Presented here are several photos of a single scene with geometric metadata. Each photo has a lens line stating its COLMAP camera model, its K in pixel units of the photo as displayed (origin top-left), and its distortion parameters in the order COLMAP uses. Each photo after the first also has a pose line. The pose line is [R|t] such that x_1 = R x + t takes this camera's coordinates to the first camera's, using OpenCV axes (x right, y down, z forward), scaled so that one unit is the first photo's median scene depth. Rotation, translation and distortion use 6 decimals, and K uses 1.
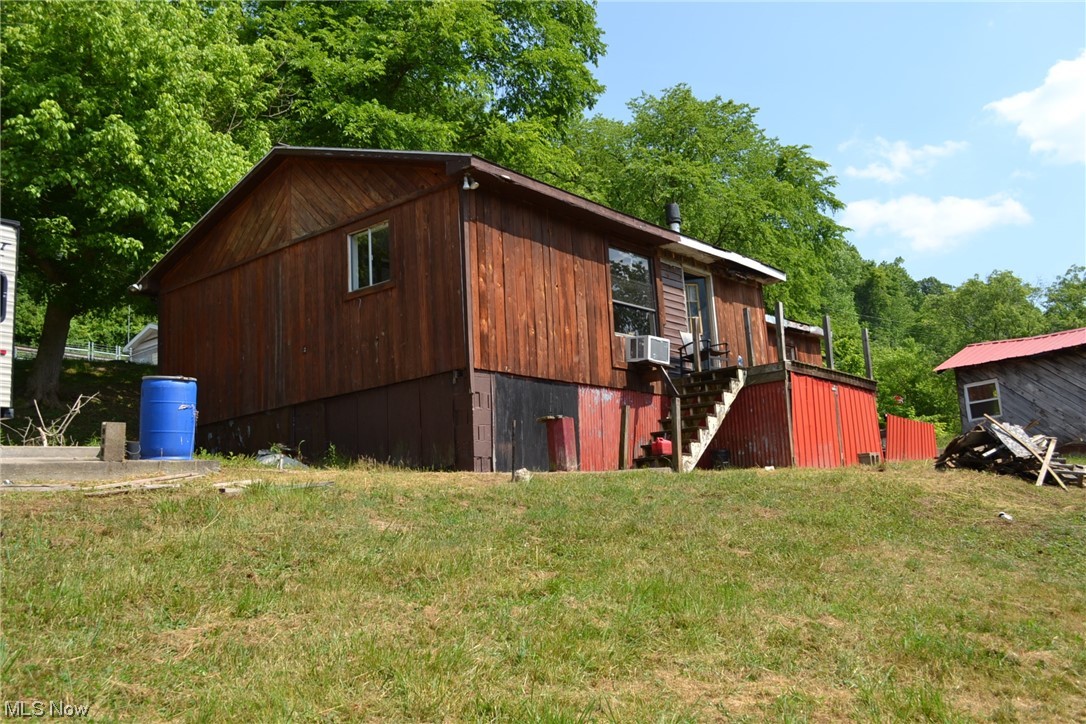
lens RADIAL K [[965.7, 0, 543.0], [0, 965.7, 362.0], [0, 0, 1]] dist [-0.000816, 0.003049]
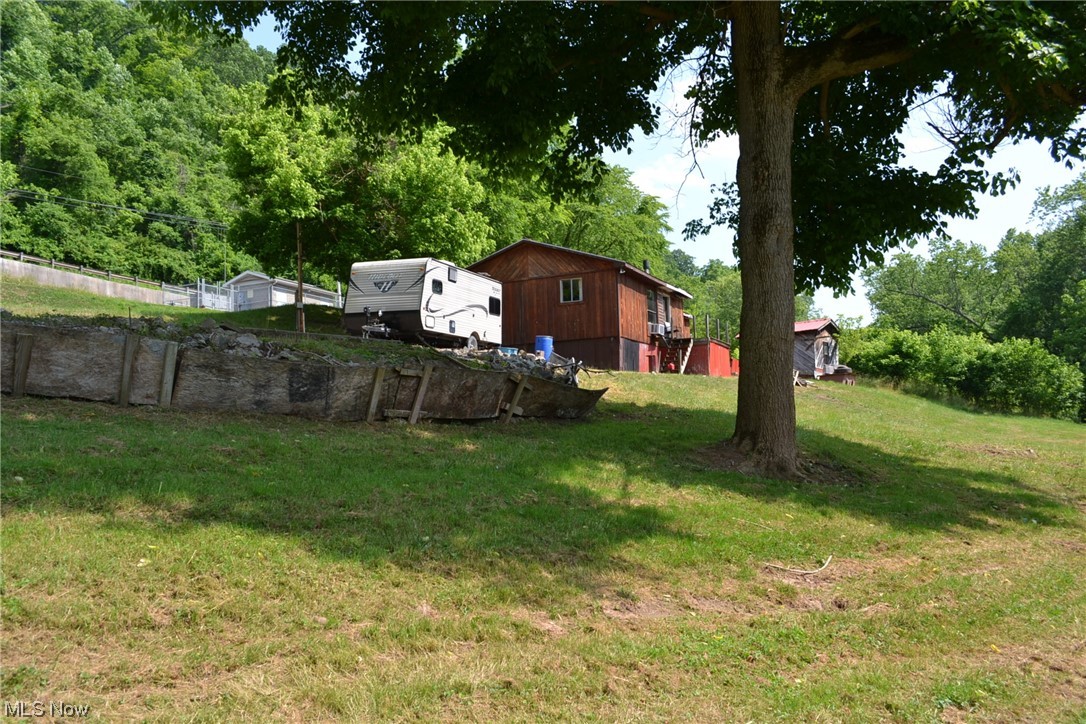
lens RADIAL K [[840.6, 0, 543.0], [0, 840.6, 362.0], [0, 0, 1]] dist [0.004722, 0.002911]
pose [[0.968662, 0.048218, 0.243657, -0.759323], [-0.068080, 0.994950, 0.073759, -0.072531], [-0.238870, -0.088035, 0.967053, -1.160862]]
